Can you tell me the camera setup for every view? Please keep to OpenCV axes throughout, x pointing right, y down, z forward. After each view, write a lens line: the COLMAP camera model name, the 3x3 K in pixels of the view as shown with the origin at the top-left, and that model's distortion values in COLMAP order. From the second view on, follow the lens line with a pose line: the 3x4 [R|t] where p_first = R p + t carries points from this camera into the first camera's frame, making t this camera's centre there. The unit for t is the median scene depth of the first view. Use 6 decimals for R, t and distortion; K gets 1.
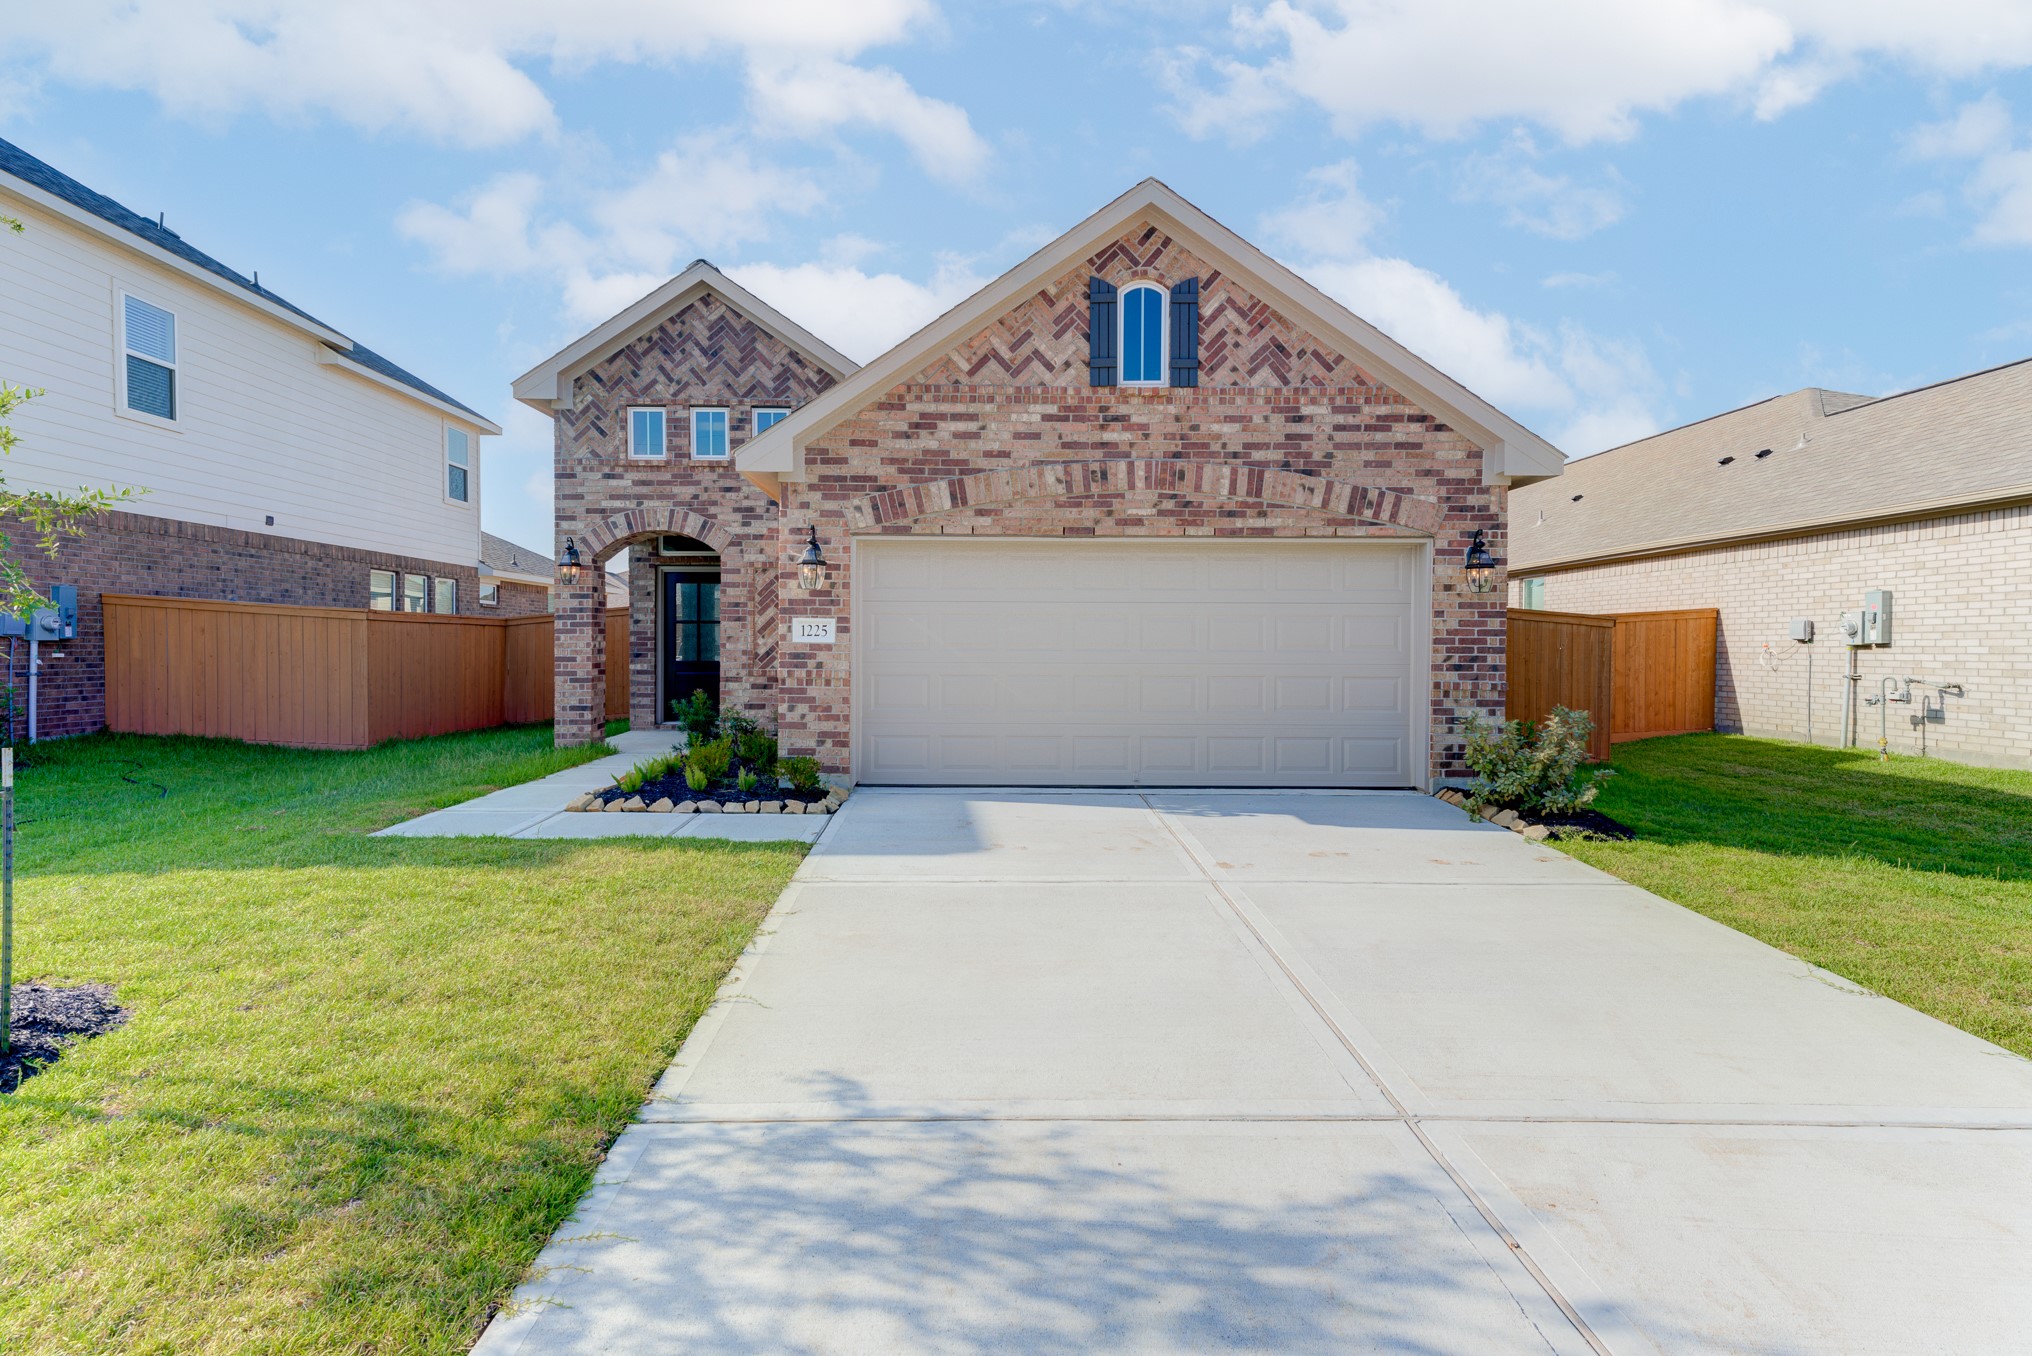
lens RADIAL K [[1067.7, 0, 1018.7], [0, 1067.7, 655.7], [0, 0, 1]] dist [0.027971, -0.000384]
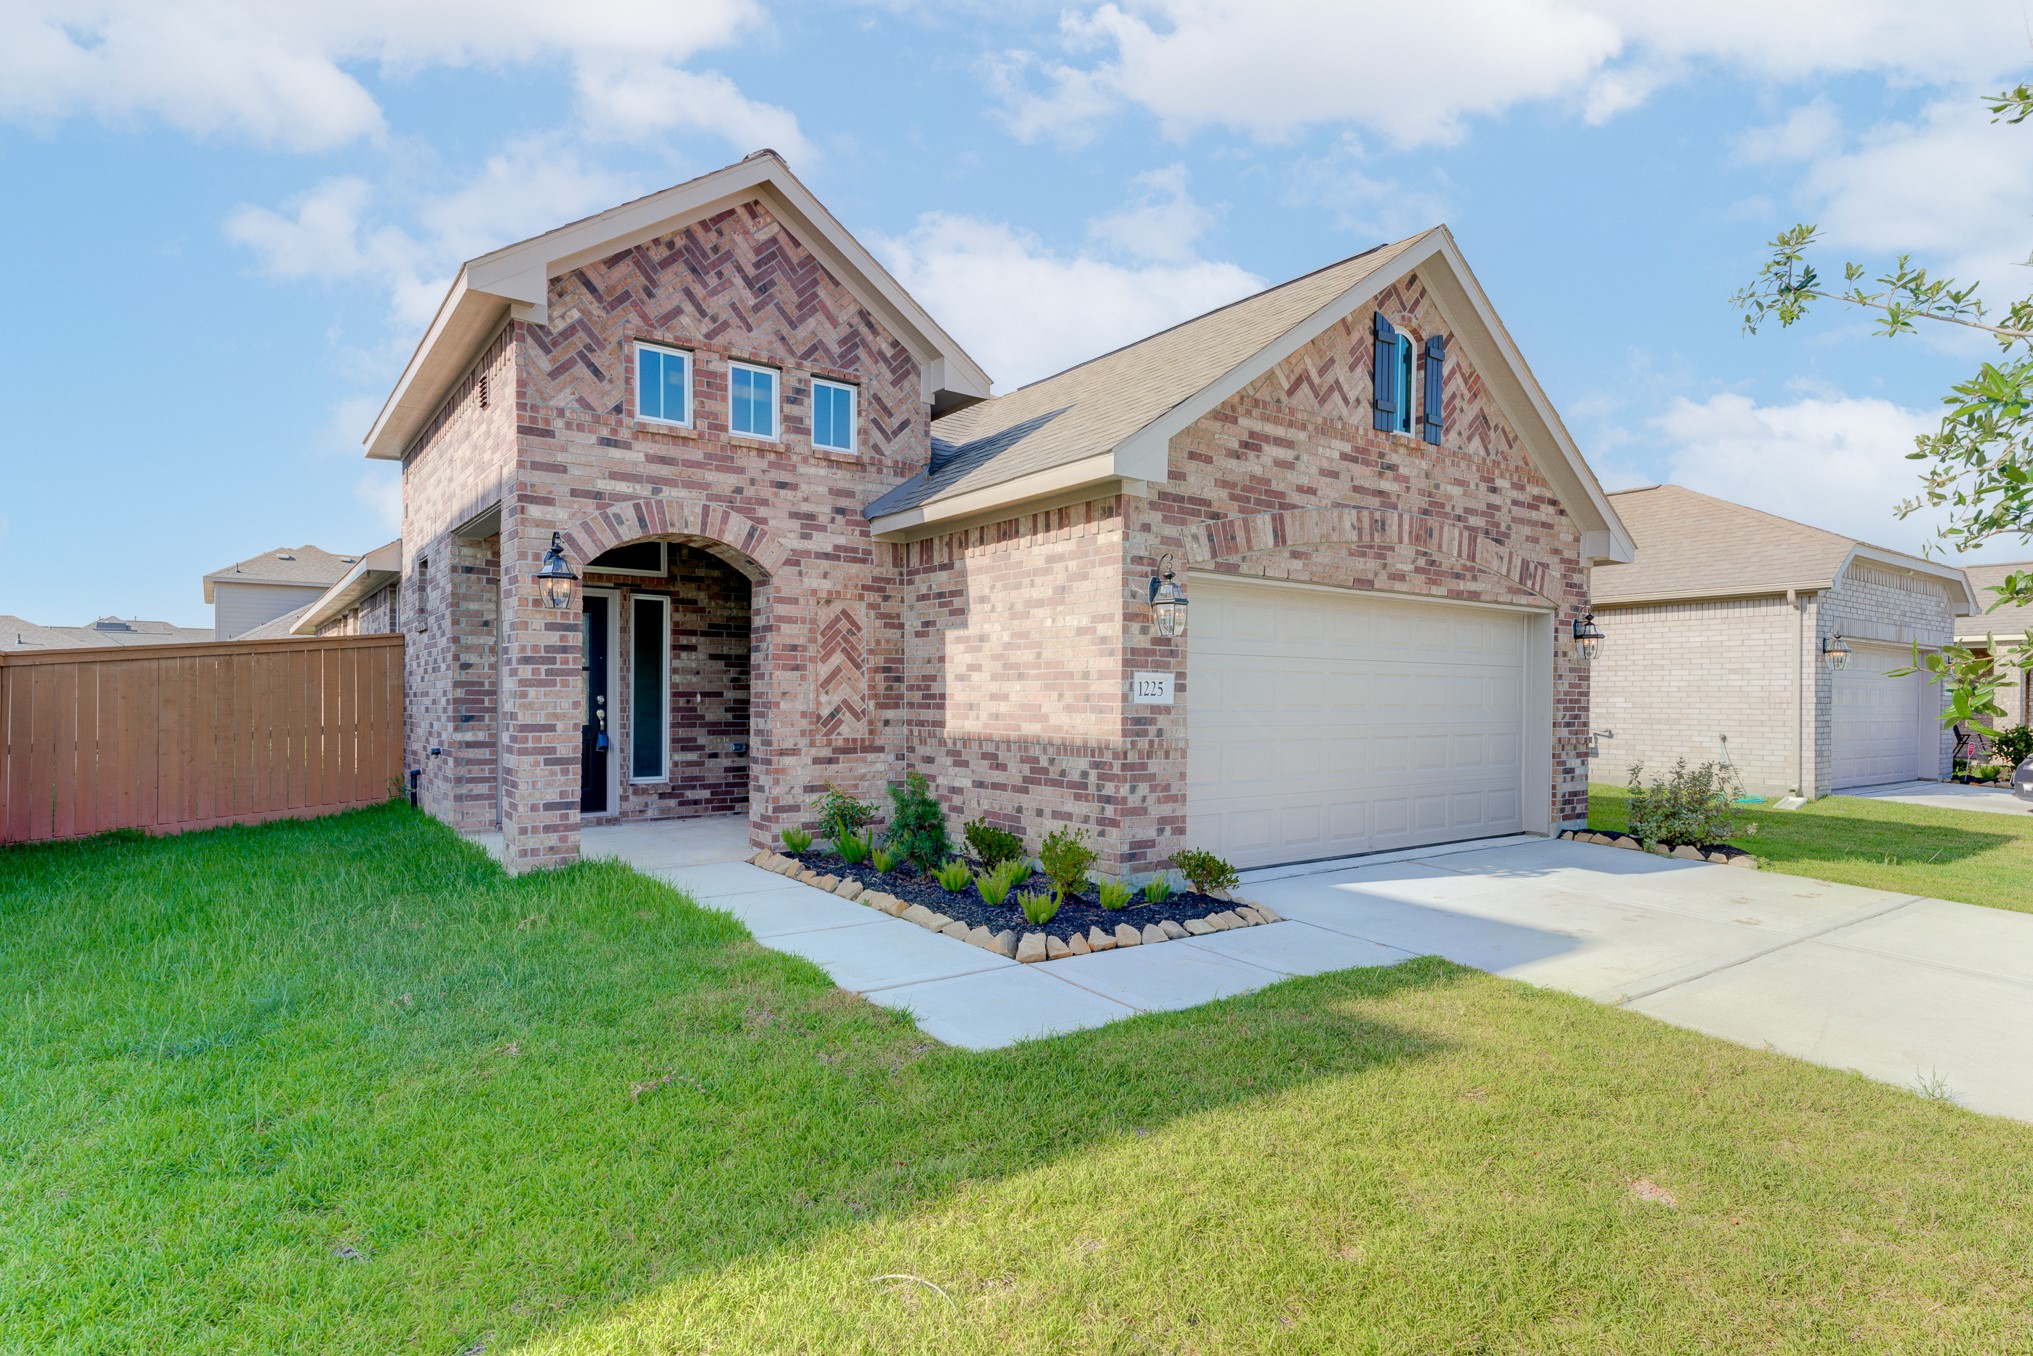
lens RADIAL K [[1068.2, 0, 1052.0], [0, 1068.2, 708.2], [0, 0, 1]] dist [0.027971, -0.000384]
pose [[0.798137, -0.005644, 0.602449, -0.559583], [0.003236, 0.999982, 0.005082, -0.010417], [-0.602467, -0.002107, 0.798141, 0.325239]]
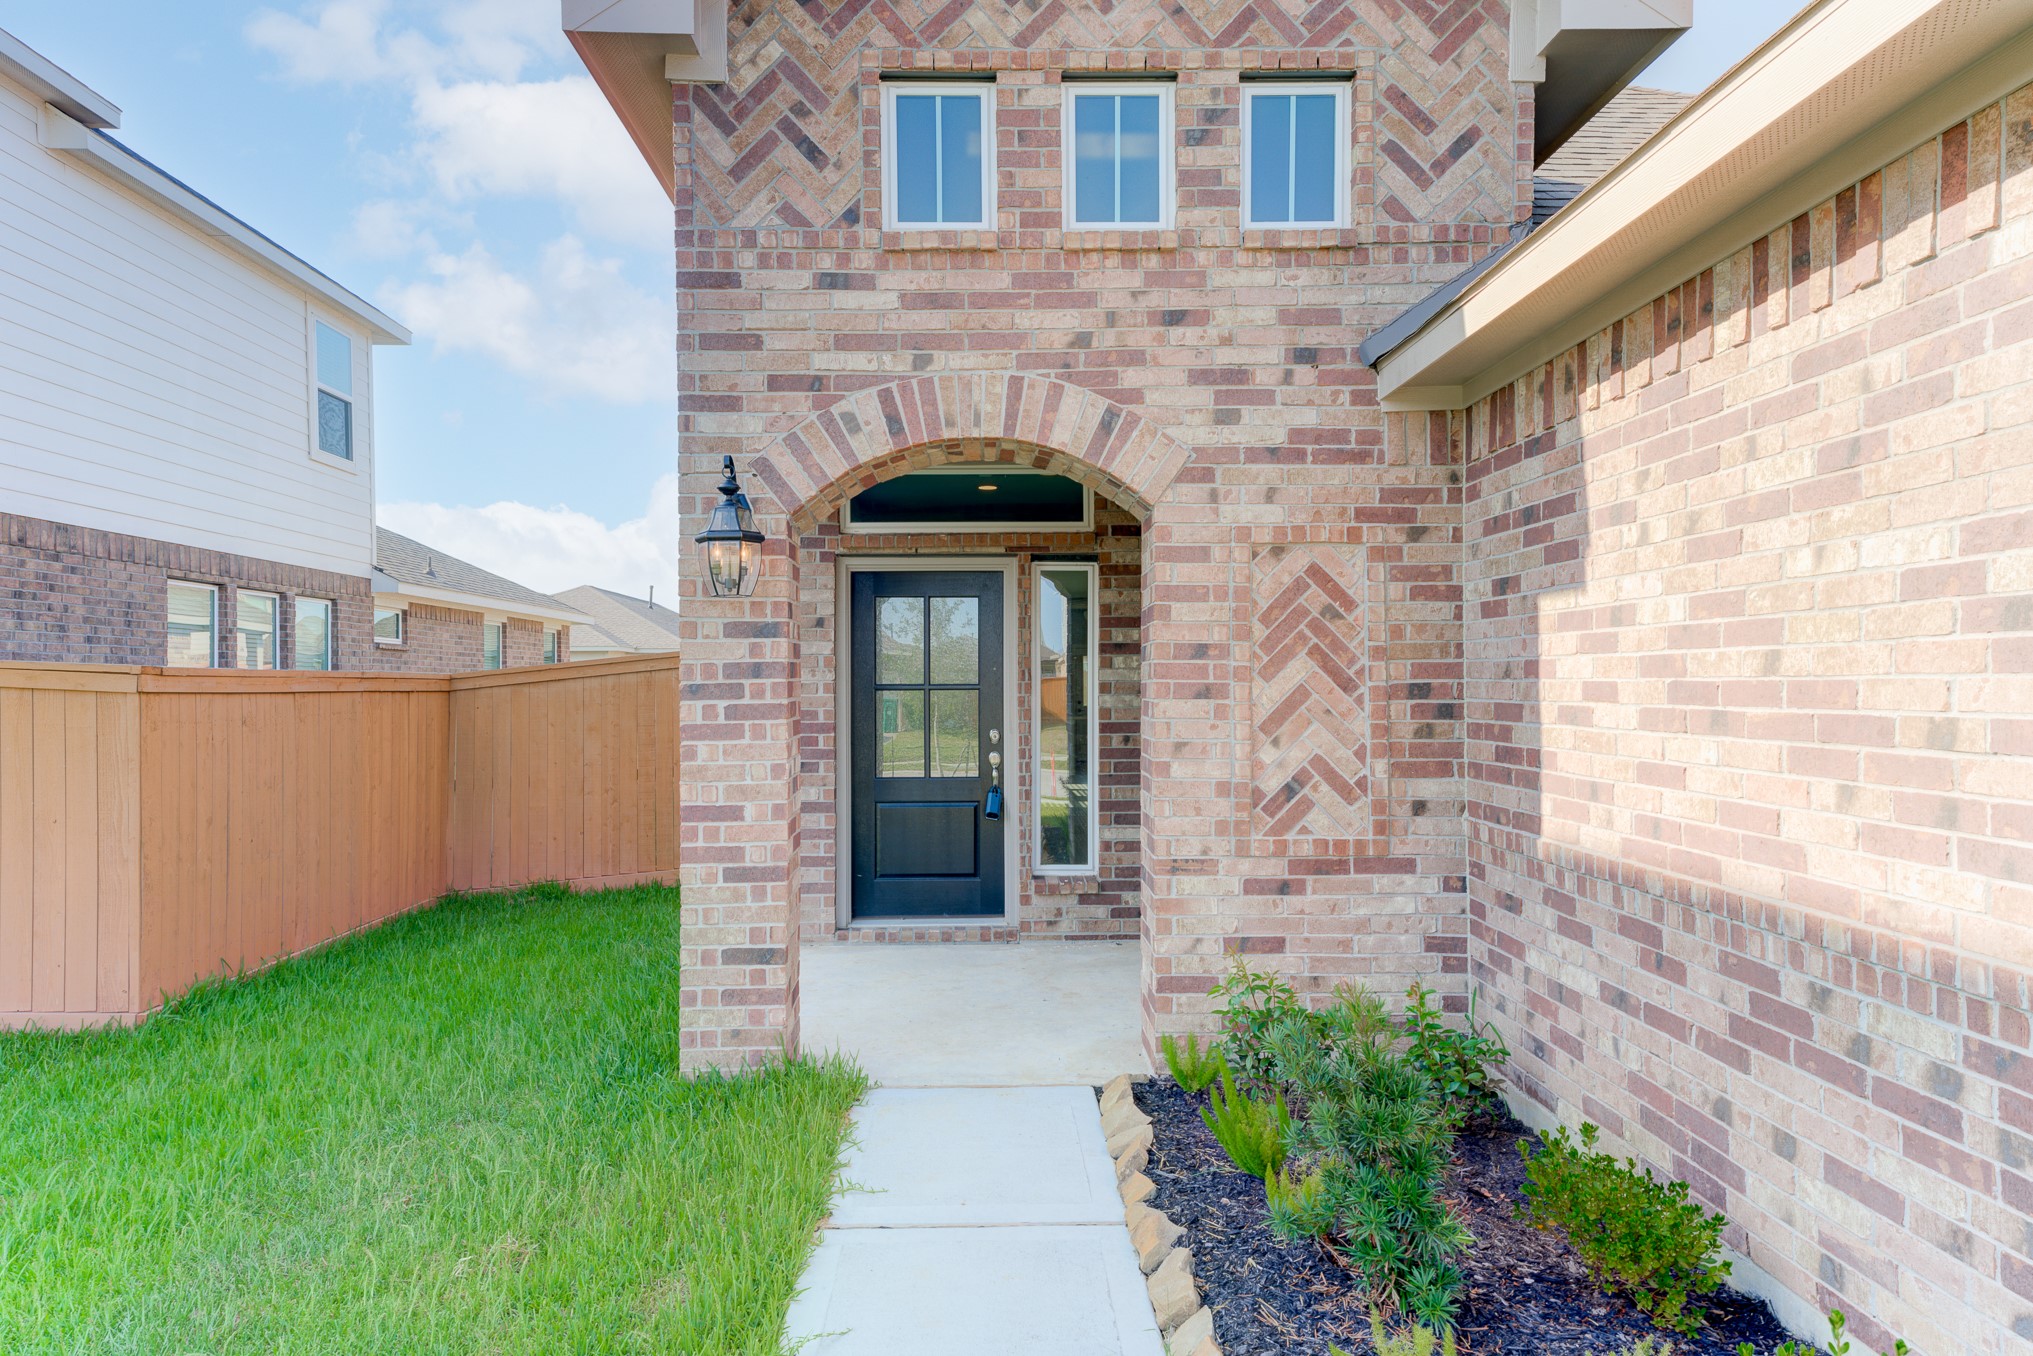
lens RADIAL K [[1297.4, 0, 1001.3], [0, 1297.4, 683.4], [0, 0, 1]] dist [0.067599, -0.004876]
pose [[0.999957, -0.007644, 0.005334, -0.331612], [0.007698, 0.999919, -0.010102, -0.033566], [-0.005256, 0.010142, 0.999935, 0.581789]]
